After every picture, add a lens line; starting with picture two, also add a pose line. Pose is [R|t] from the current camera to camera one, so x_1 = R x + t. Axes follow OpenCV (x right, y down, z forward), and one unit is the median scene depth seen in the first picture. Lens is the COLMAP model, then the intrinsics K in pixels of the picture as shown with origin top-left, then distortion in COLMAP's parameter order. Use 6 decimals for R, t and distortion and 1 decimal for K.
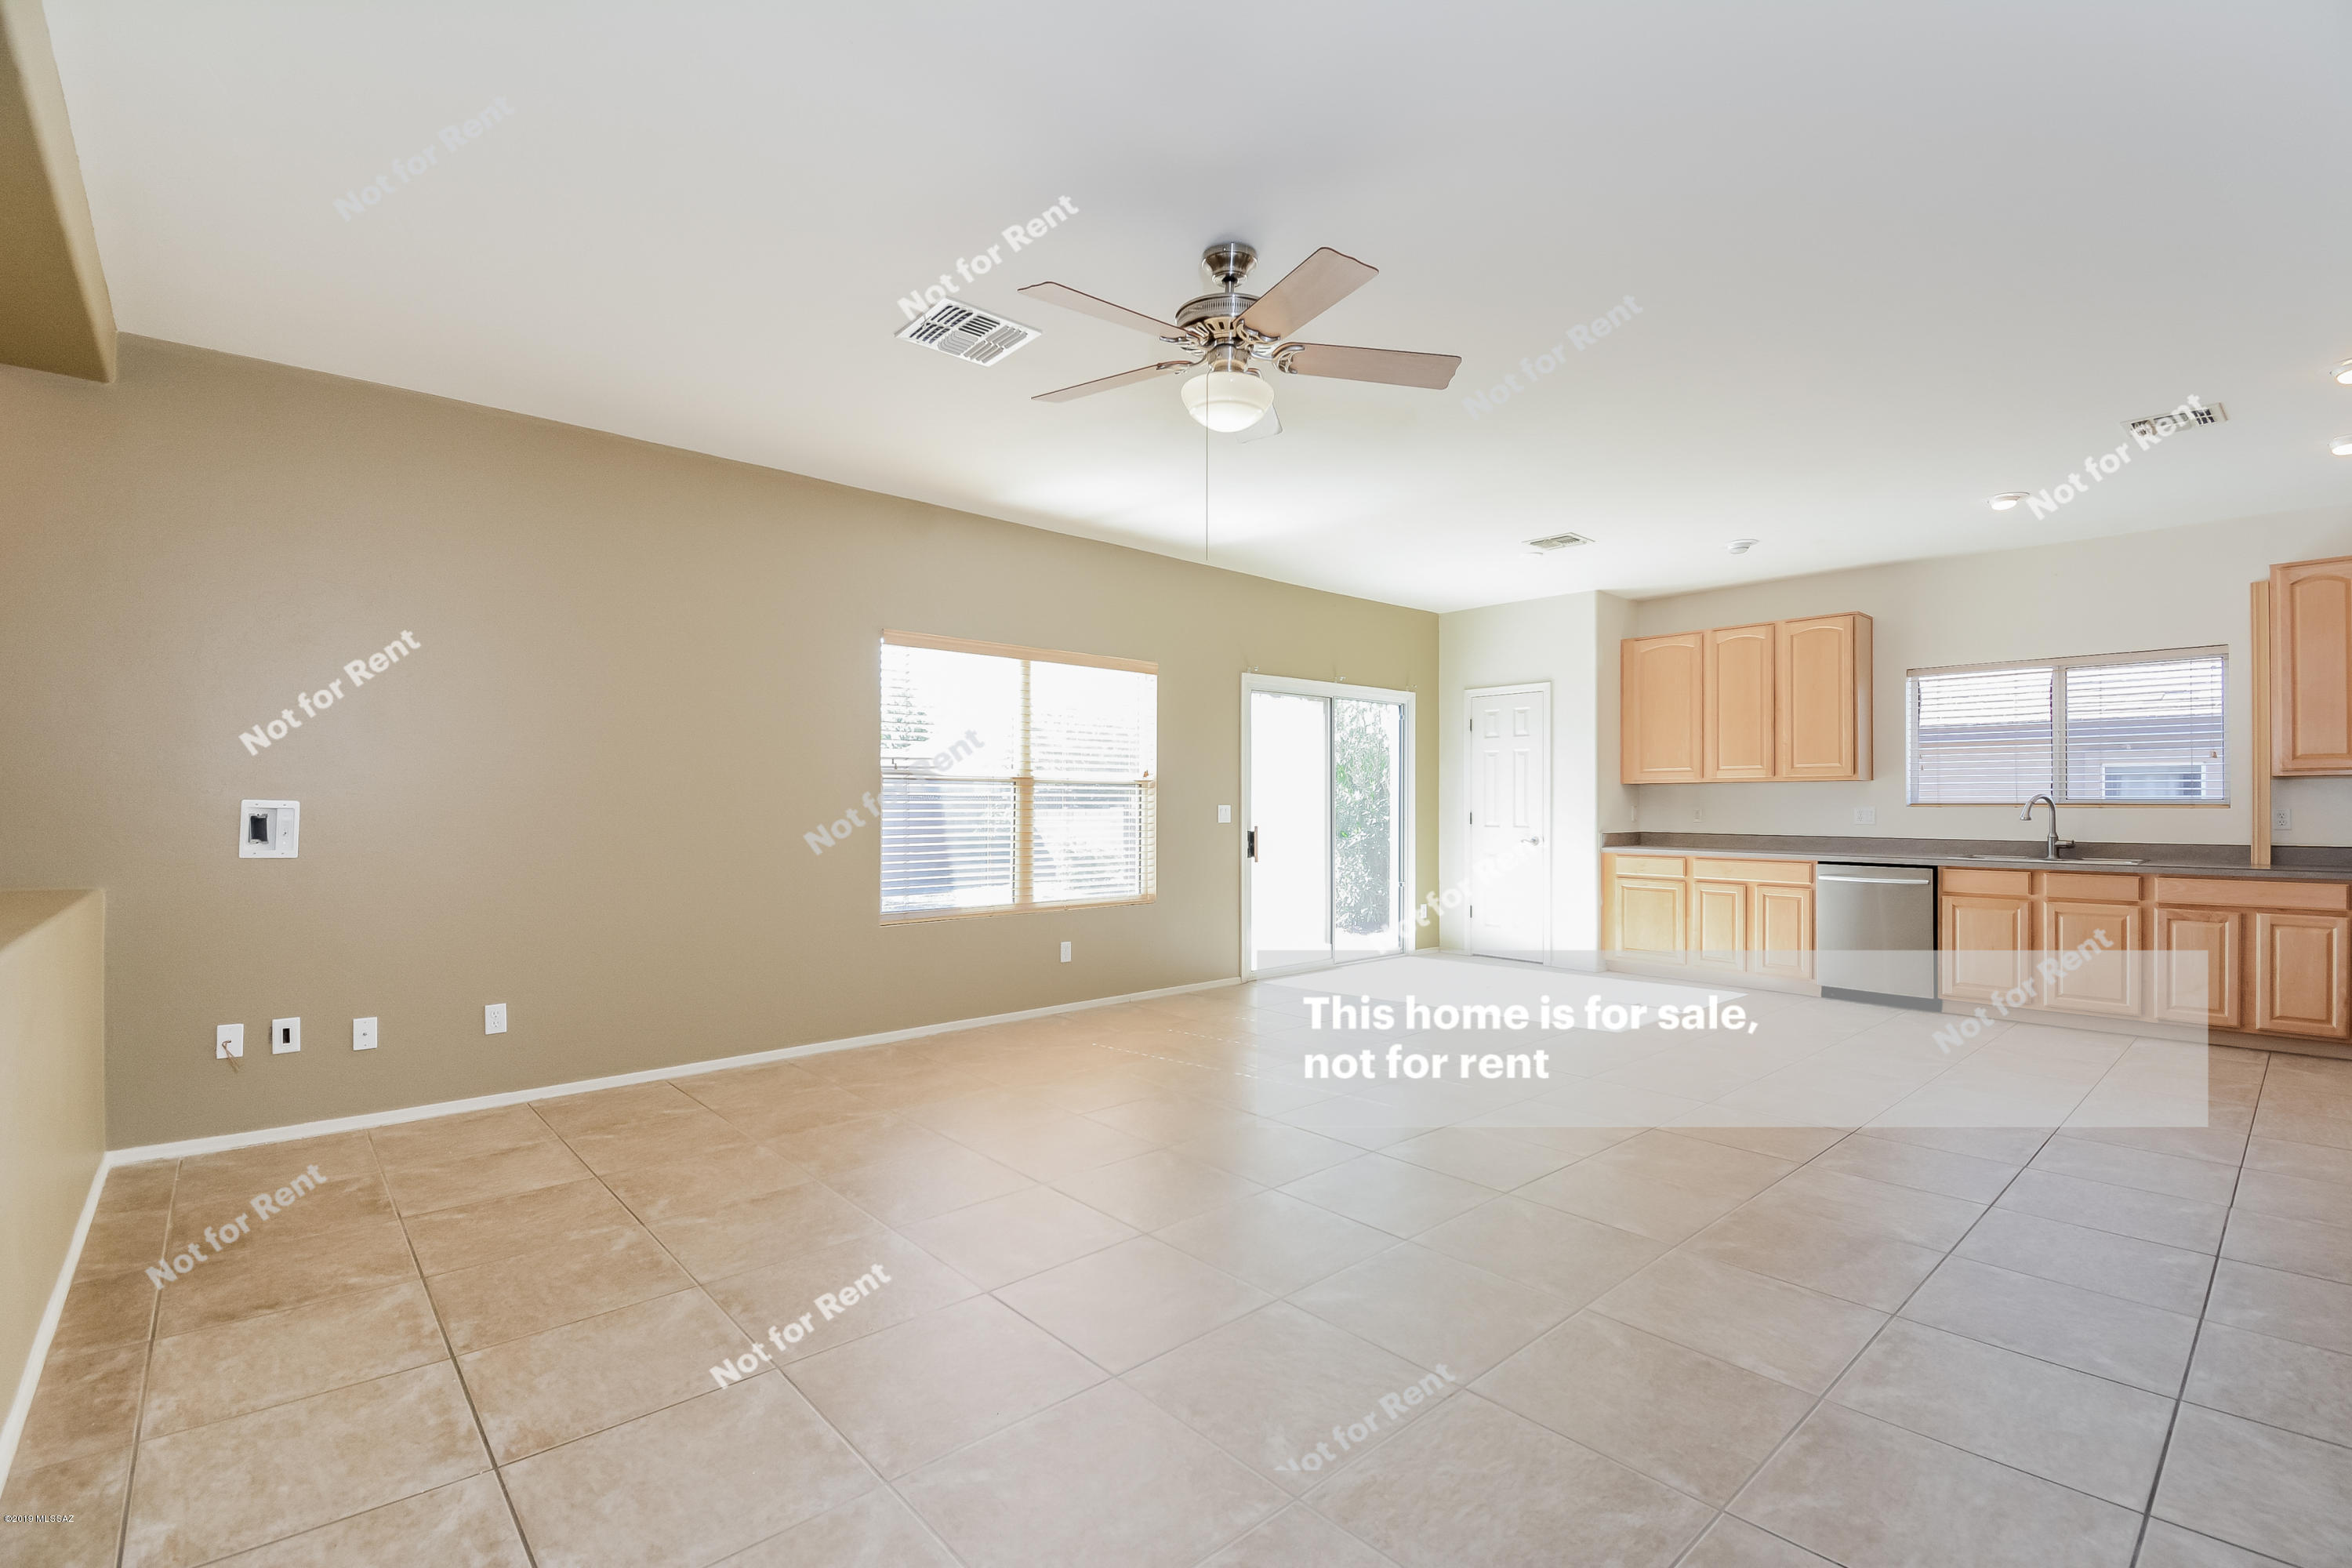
lens RADIAL K [[1050.3, 0, 1221.1], [0, 1050.3, 805.5], [0, 0, 1]] dist [0.006043, -0.002084]
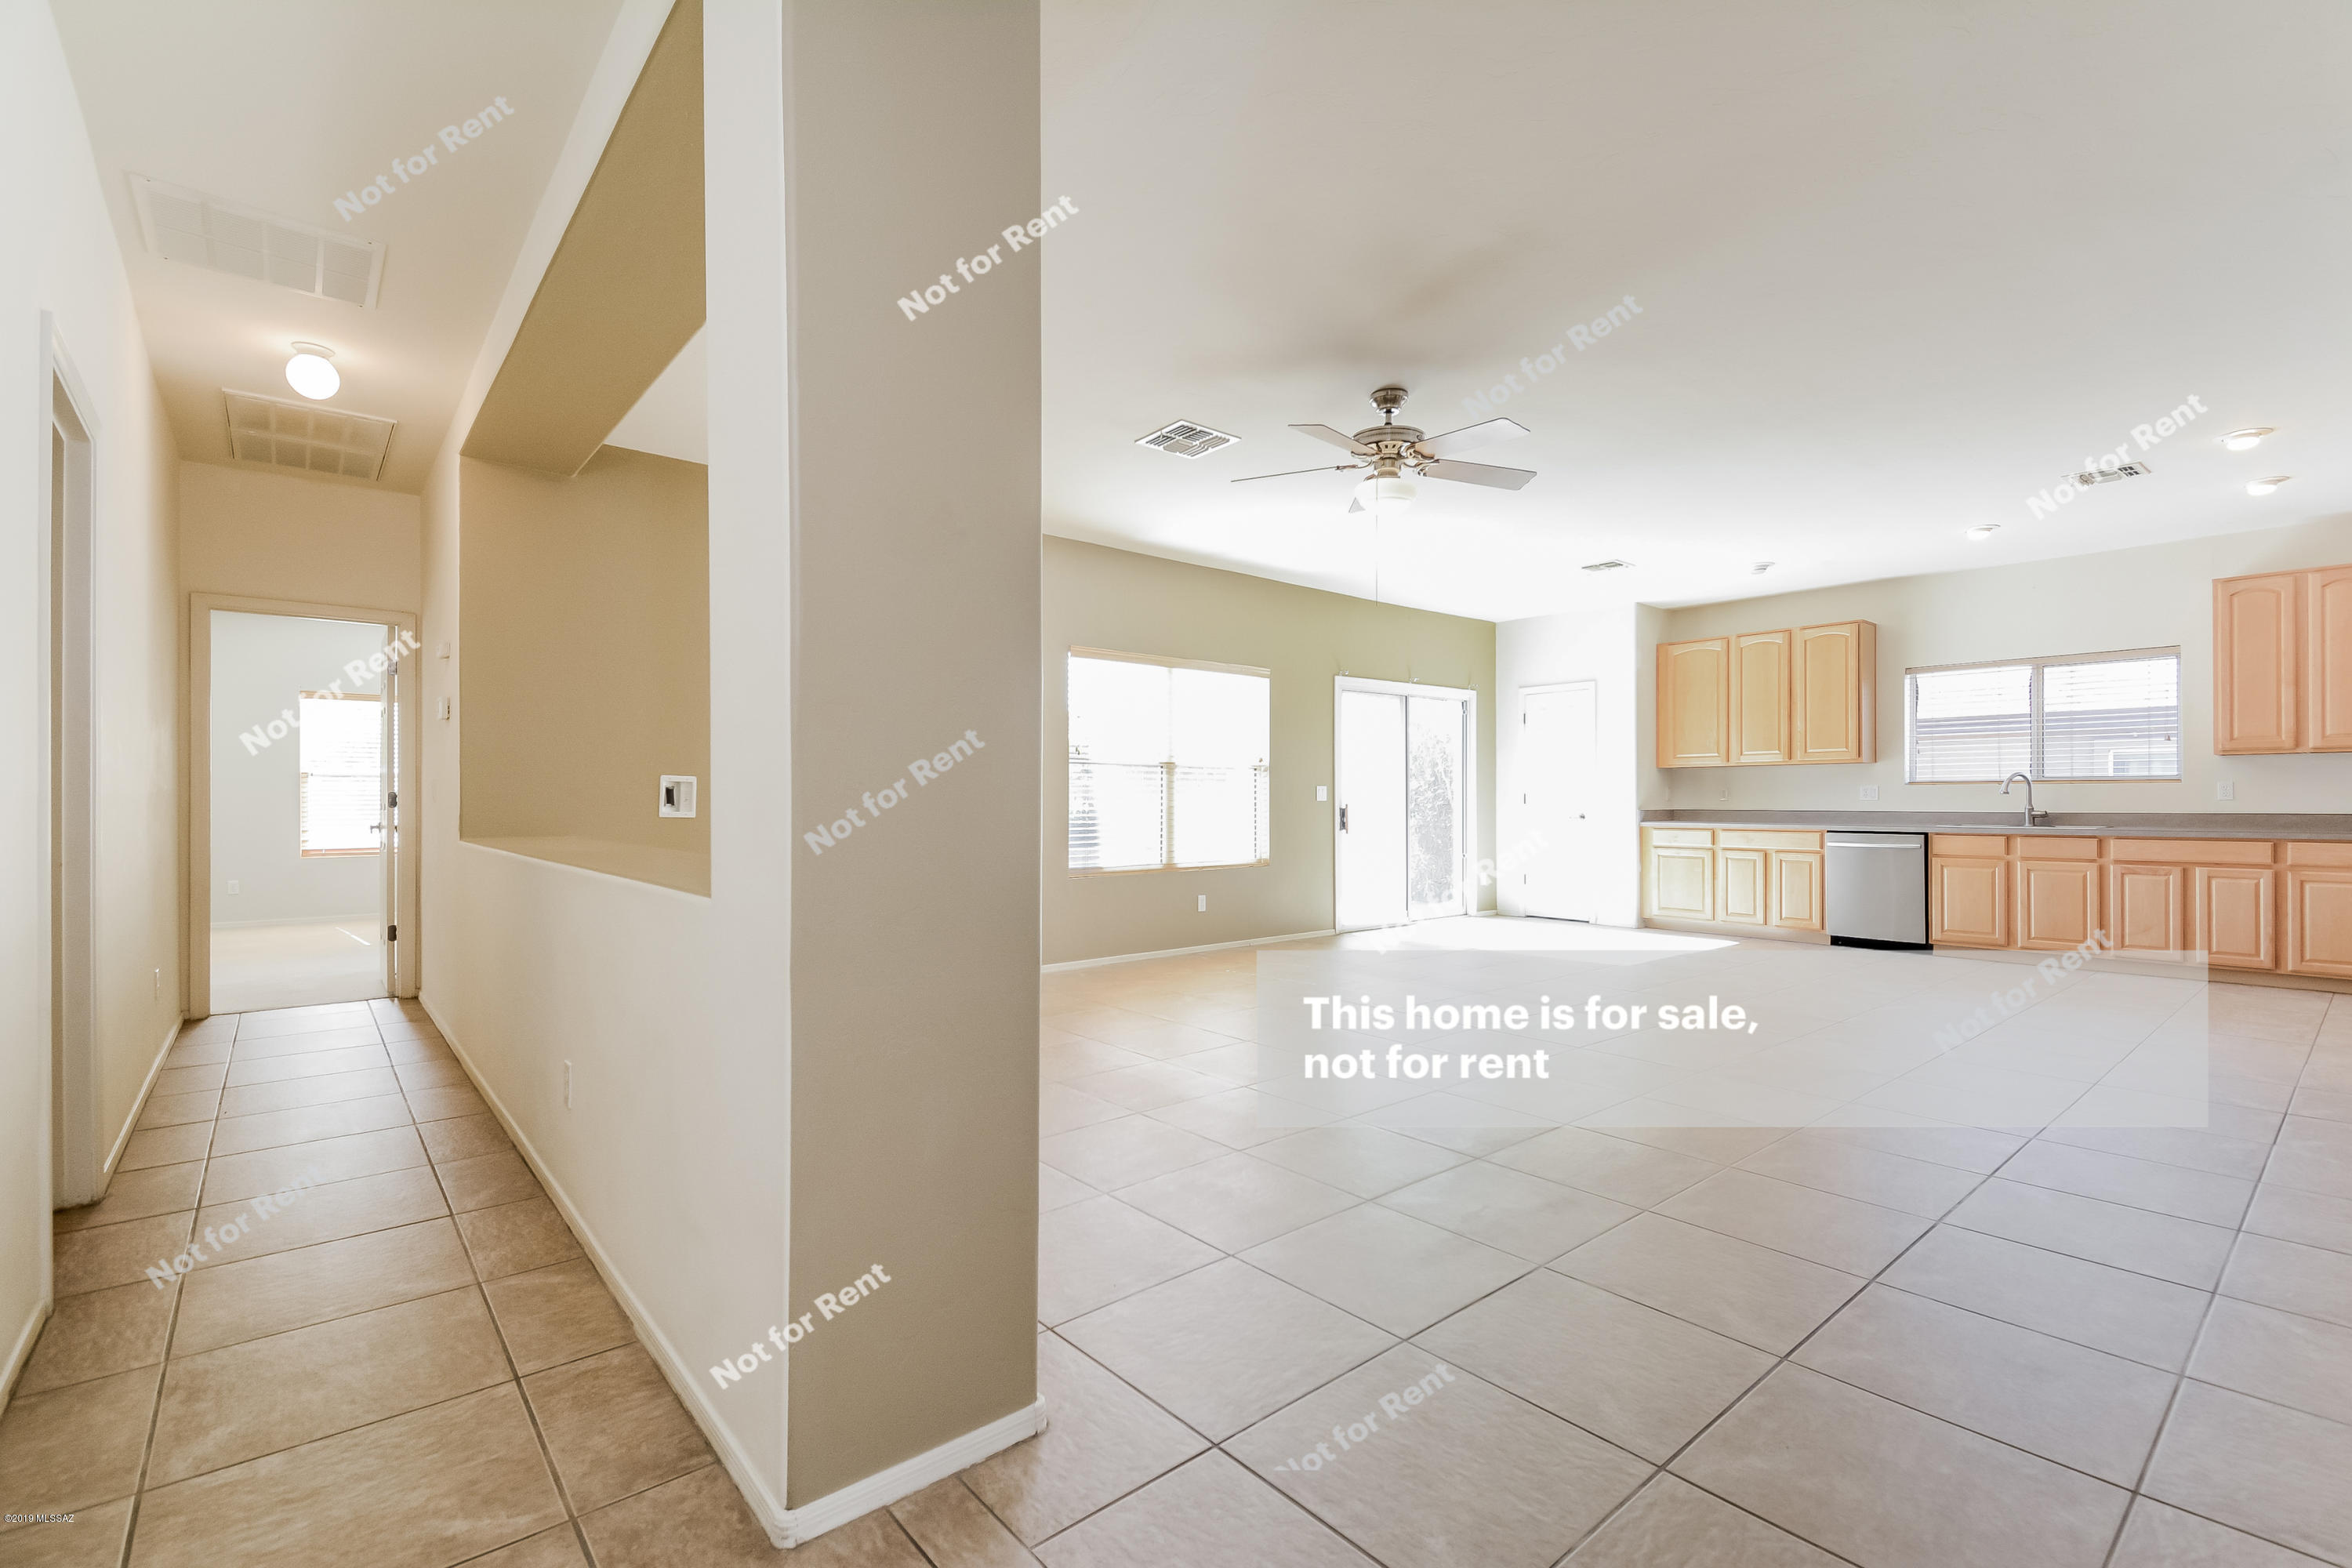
lens RADIAL K [[1050.3, 0, 1182.7], [0, 1050.3, 806.2], [0, 0, 1]] dist [0.006043, -0.002084]
pose [[0.998603, -0.003087, -0.052751, -0.098790], [0.003172, 0.999994, 0.001523, 0.021756], [0.052746, -0.001688, 0.998607, -0.228640]]
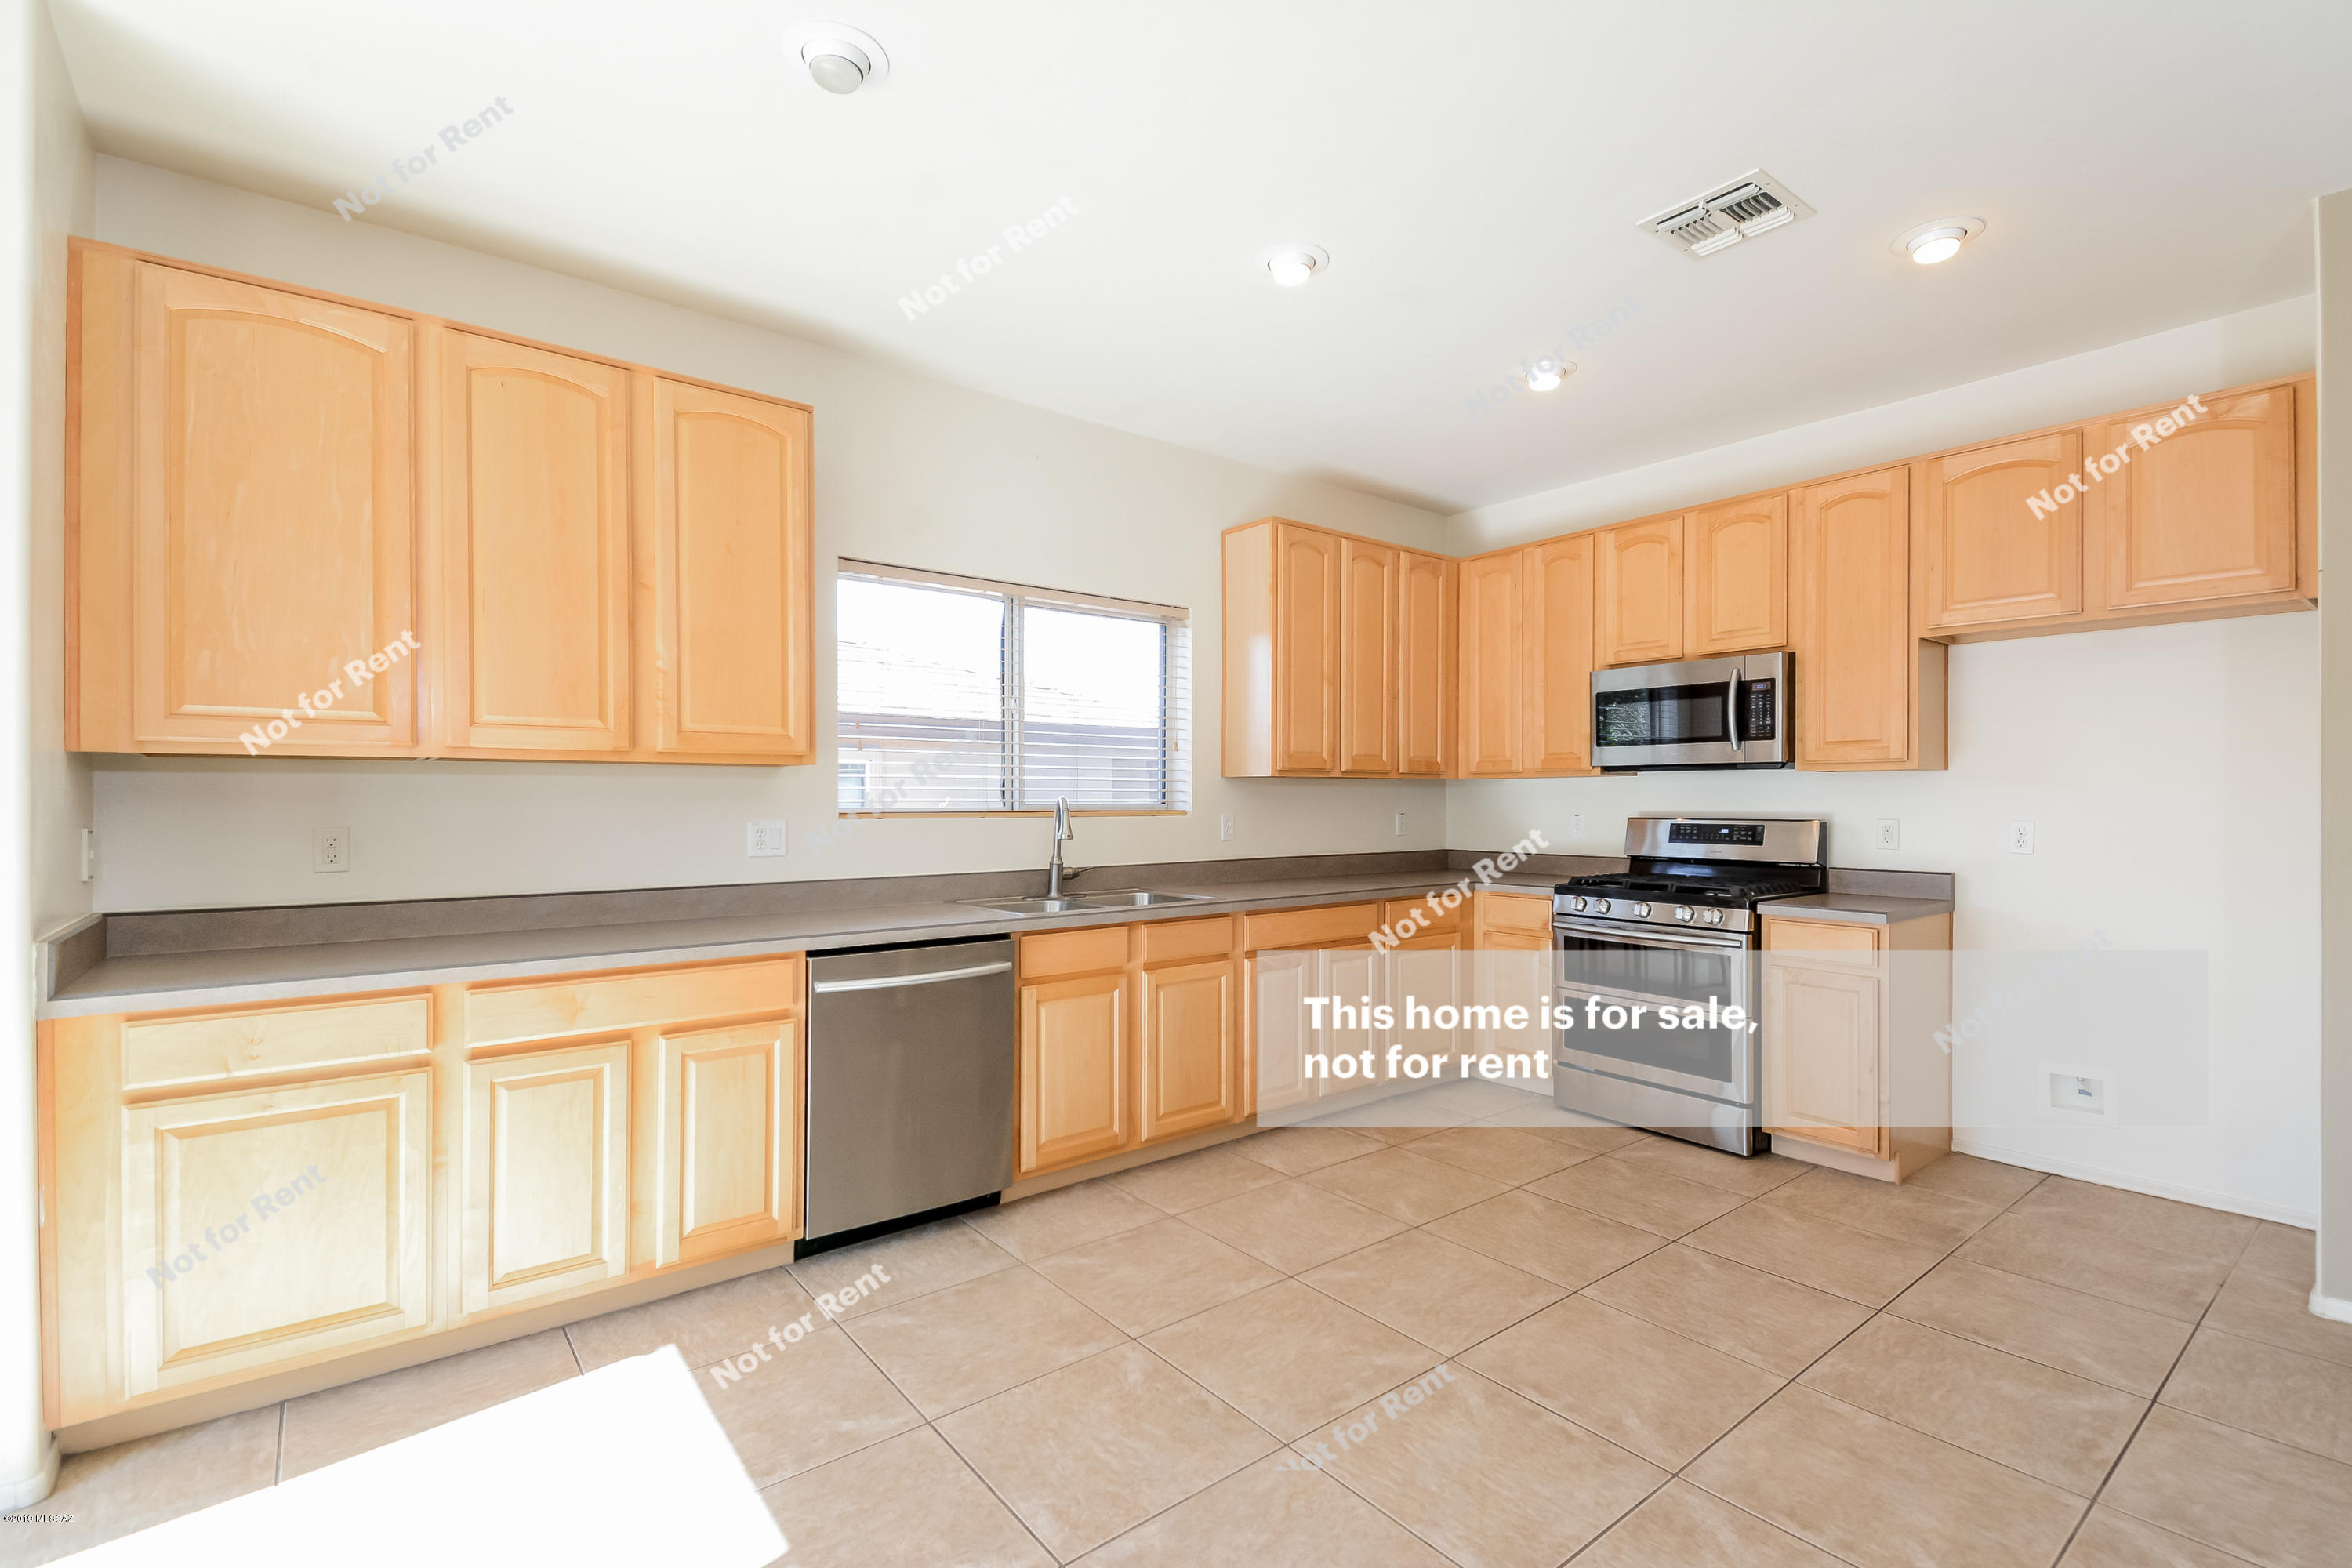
lens RADIAL K [[1050.3, 0, 1179.6], [0, 1050.3, 792.9], [0, 0, 1]] dist [0.006043, -0.002084]
pose [[0.087646, 0.003479, 0.996146, 0.156422], [0.003508, 0.999987, -0.003801, -0.009161], [-0.996146, 0.003827, 0.087632, 0.825261]]
